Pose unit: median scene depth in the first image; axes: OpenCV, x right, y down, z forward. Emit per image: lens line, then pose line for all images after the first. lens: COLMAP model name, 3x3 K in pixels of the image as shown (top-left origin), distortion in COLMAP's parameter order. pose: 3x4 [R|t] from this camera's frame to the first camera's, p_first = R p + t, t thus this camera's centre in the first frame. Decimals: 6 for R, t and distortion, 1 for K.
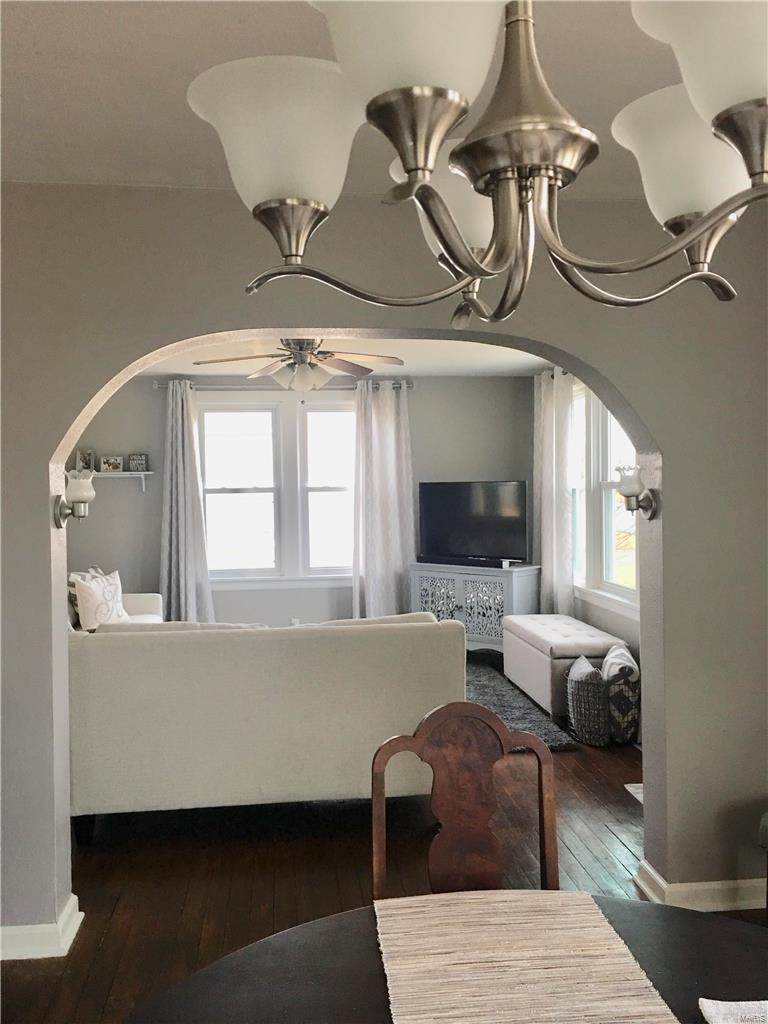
lens RADIAL K [[871.3, 0, 386.5], [0, 871.3, 503.6], [0, 0, 1]] dist [0.080819, -0.095304]
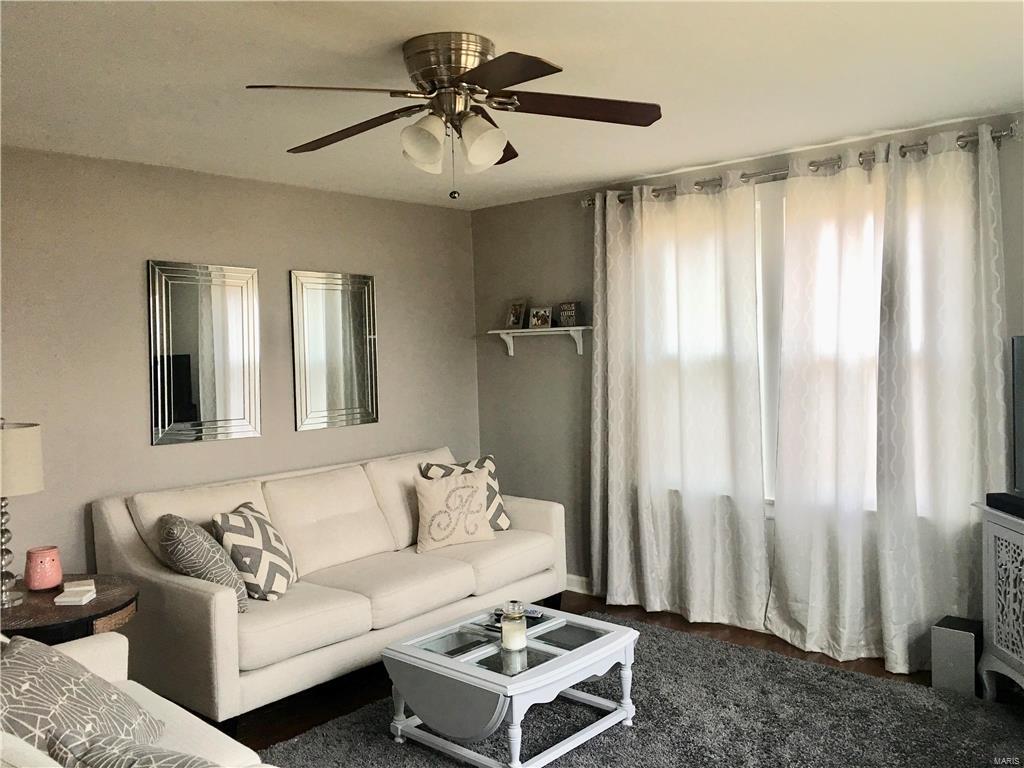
lens RADIAL K [[871.3, 0, 506.4], [0, 871.3, 371.5], [0, 0, 1]] dist [0.080819, -0.095304]
pose [[0.671411, 0.018800, -0.740847, 0.297381], [0.003341, 0.999591, 0.028393, -0.028441], [0.741078, -0.021539, 0.671073, 0.673540]]
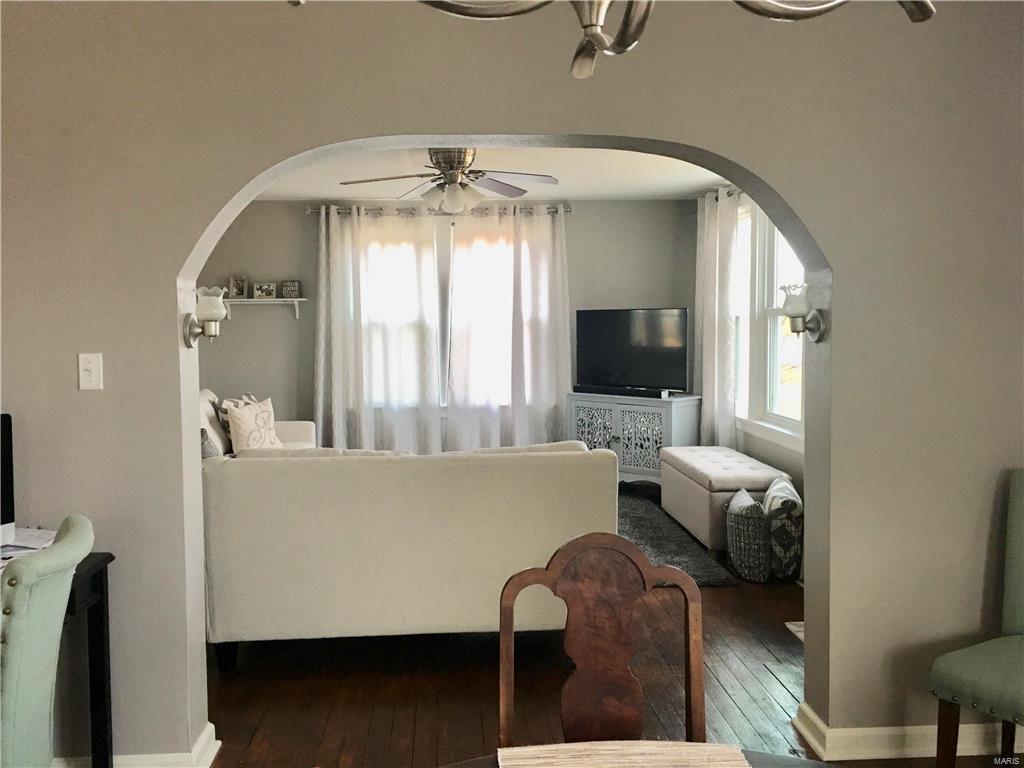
lens RADIAL K [[871.3, 0, 506.4], [0, 871.3, 371.5], [0, 0, 1]] dist [0.080819, -0.095304]
pose [[0.998797, 0.005682, -0.048707, 0.010401], [-0.003738, 0.999197, 0.039902, 0.007870], [0.048894, -0.039672, 0.998016, 0.032727]]
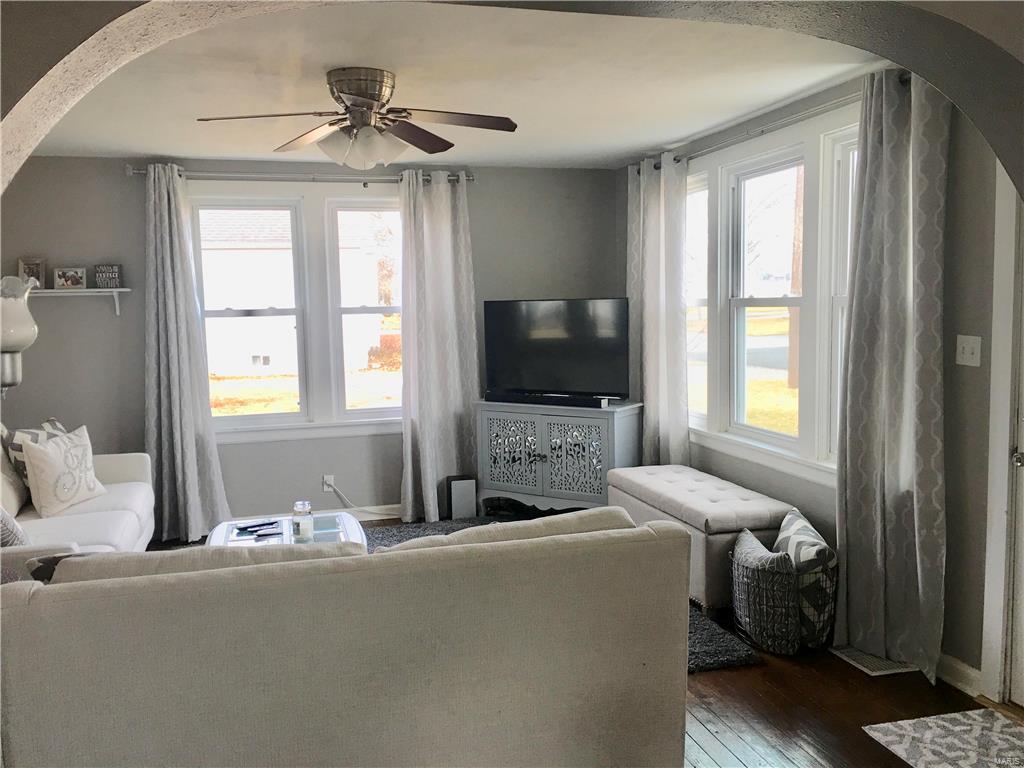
lens RADIAL K [[871.3, 0, 506.4], [0, 871.3, 371.5], [0, 0, 1]] dist [0.080819, -0.095304]
pose [[0.988062, -0.019588, 0.152804, -0.093262], [0.010952, 0.998305, 0.057157, -0.007384], [-0.153664, -0.054802, 0.986602, 0.291265]]
